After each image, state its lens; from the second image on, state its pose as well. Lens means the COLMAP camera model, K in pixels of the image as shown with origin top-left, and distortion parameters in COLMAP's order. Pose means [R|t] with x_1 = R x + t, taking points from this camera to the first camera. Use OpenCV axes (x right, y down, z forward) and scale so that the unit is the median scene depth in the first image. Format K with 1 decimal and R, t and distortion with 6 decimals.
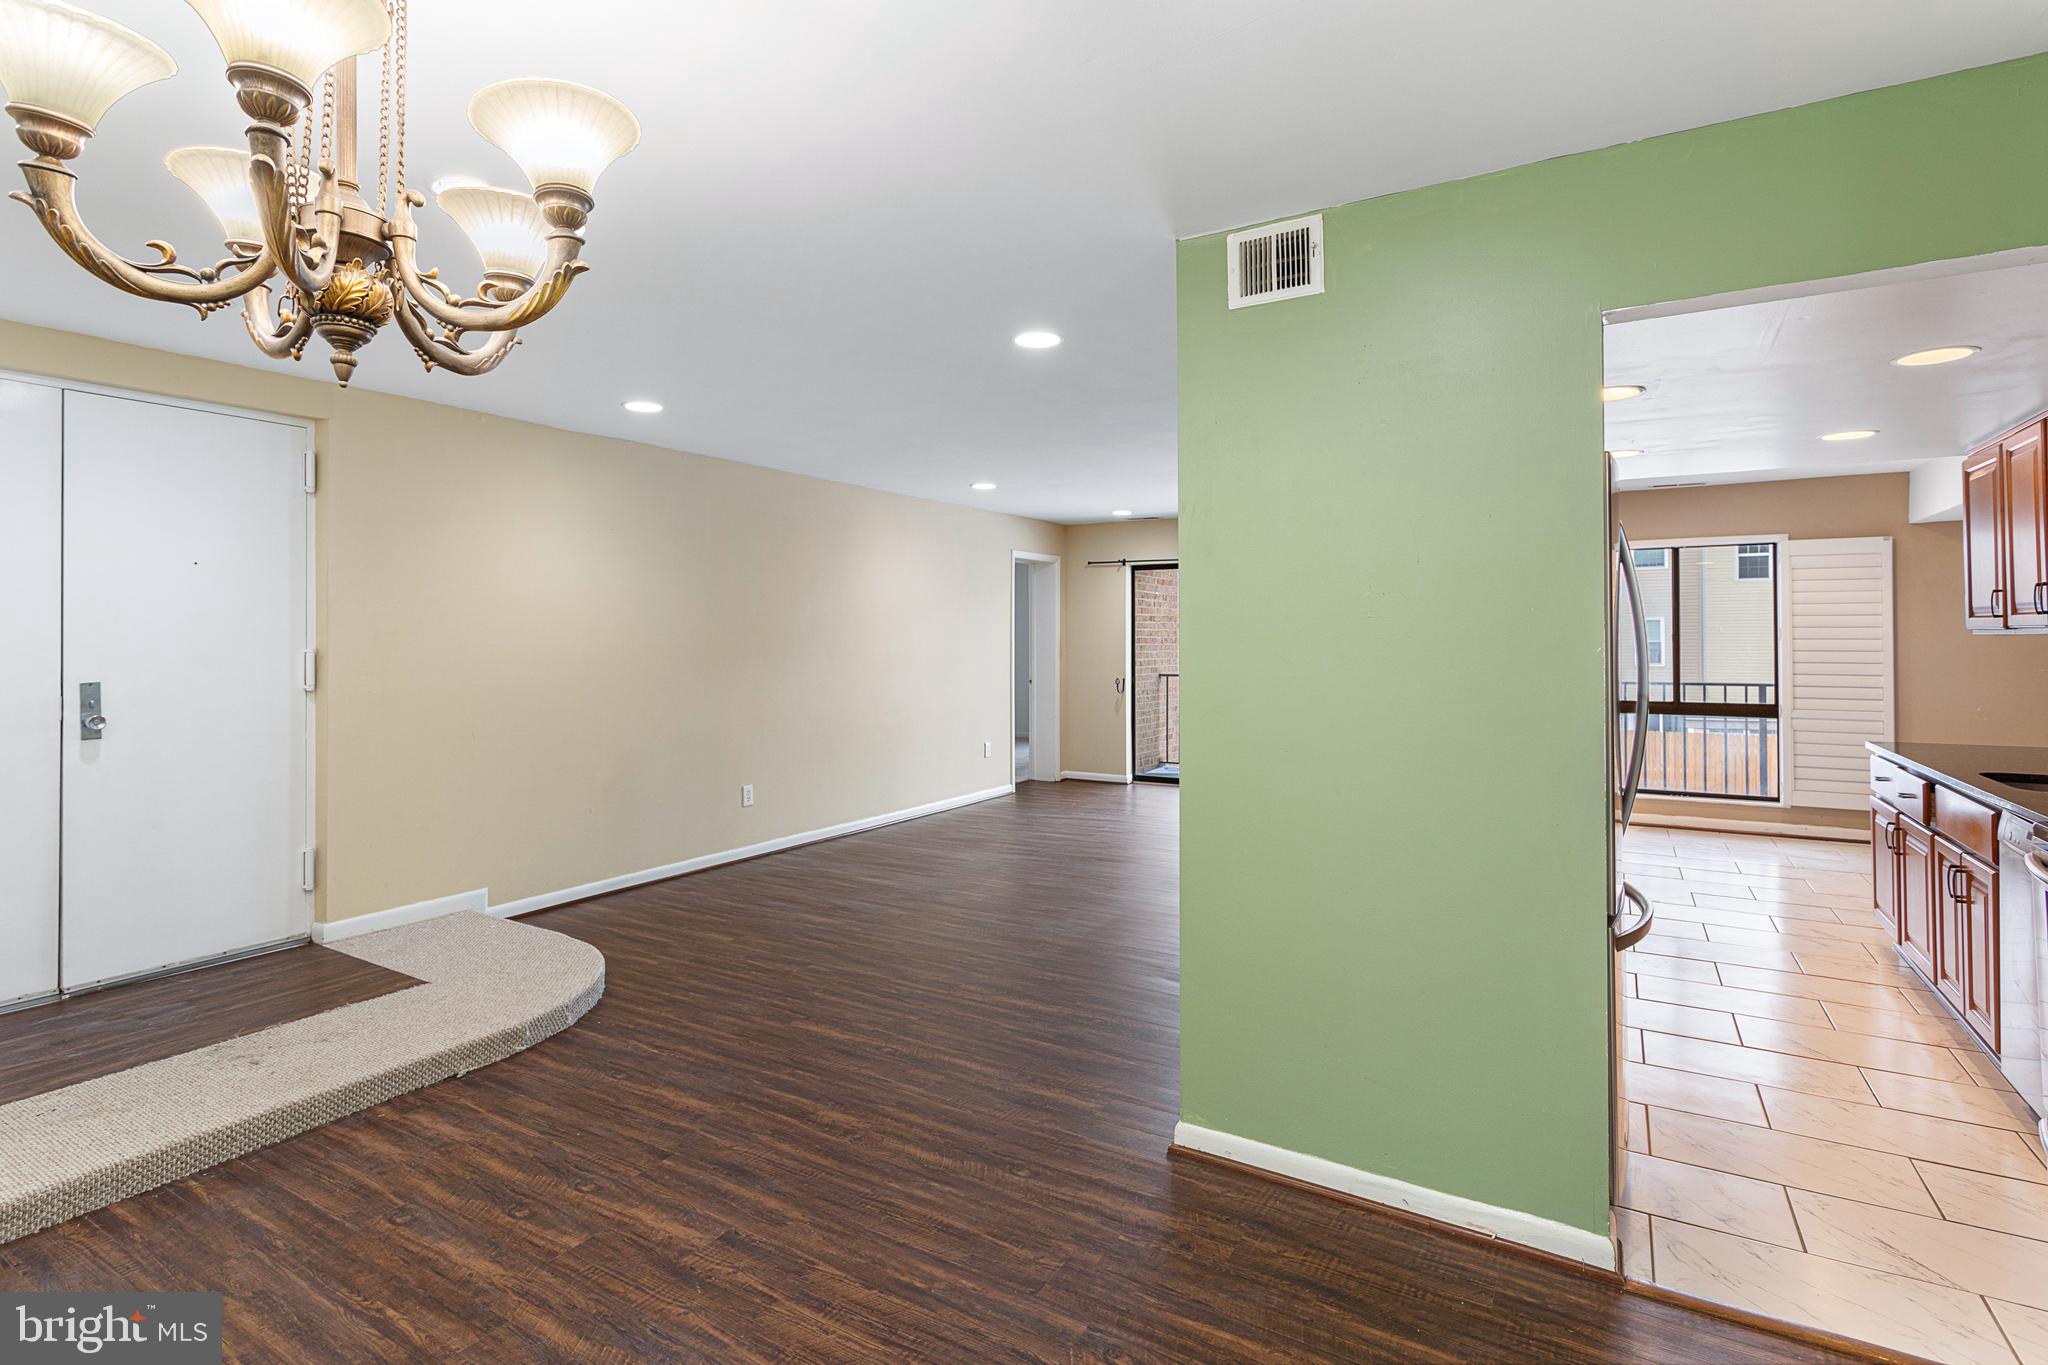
lens RADIAL K [[1002.7, 0, 1012.6], [0, 1002.7, 633.5], [0, 0, 1]] dist [-0.004053, 0.000215]
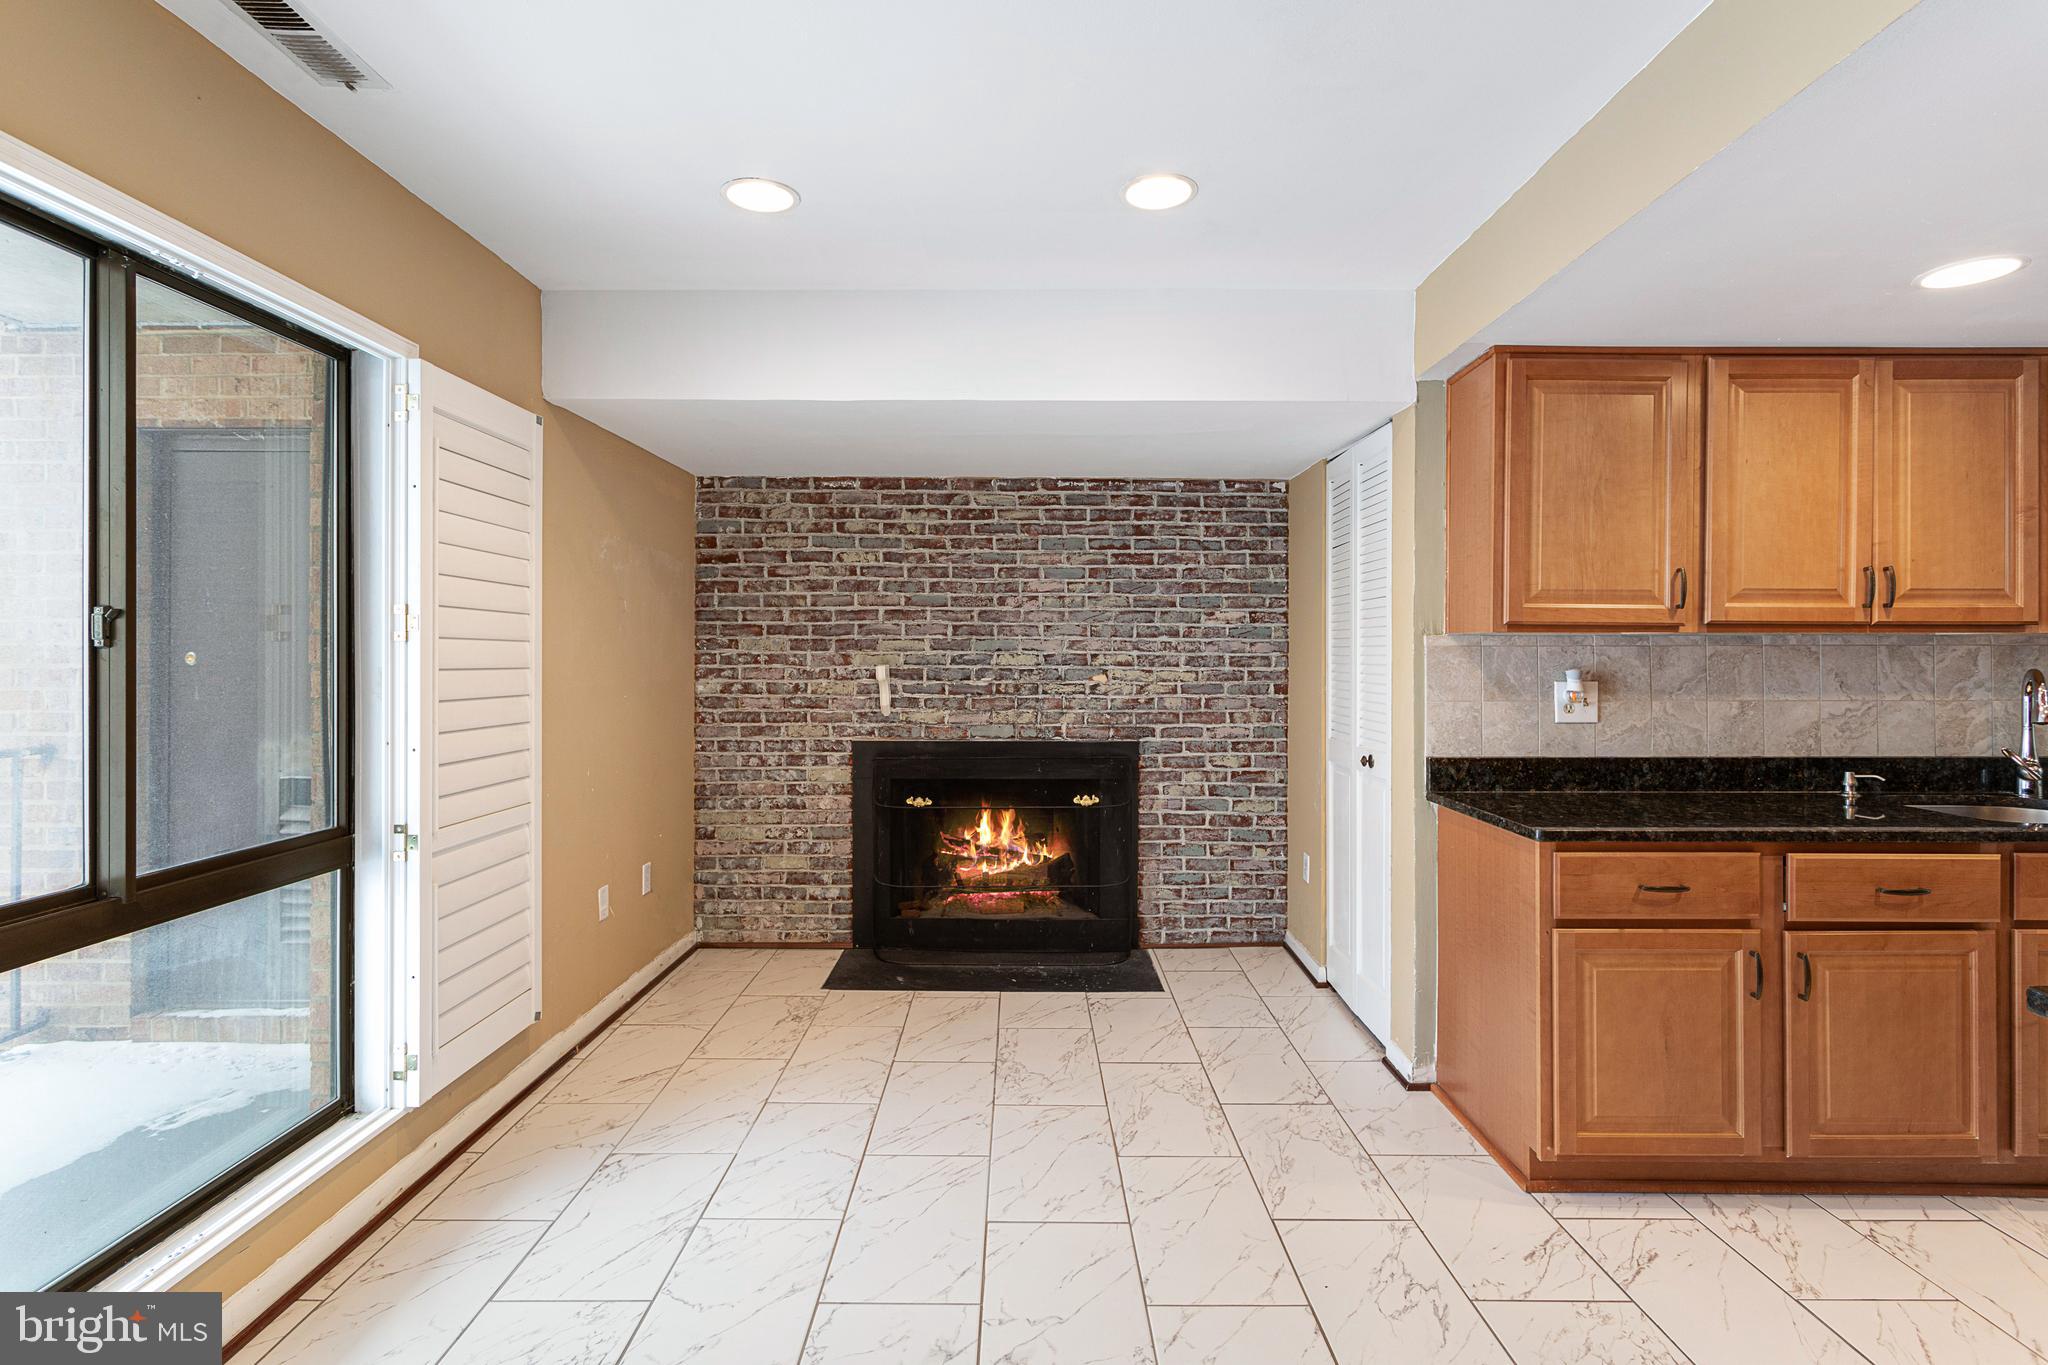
lens RADIAL K [[964.4, 0, 1001.5], [0, 964.4, 651.4], [0, 0, 1]] dist [-0.028503, 0.023267]
pose [[-0.510150, 0.008387, 0.860044, 0.731207], [-0.005165, 0.999905, -0.012814, 0.027543], [-0.860070, -0.010979, -0.510058, 1.945015]]
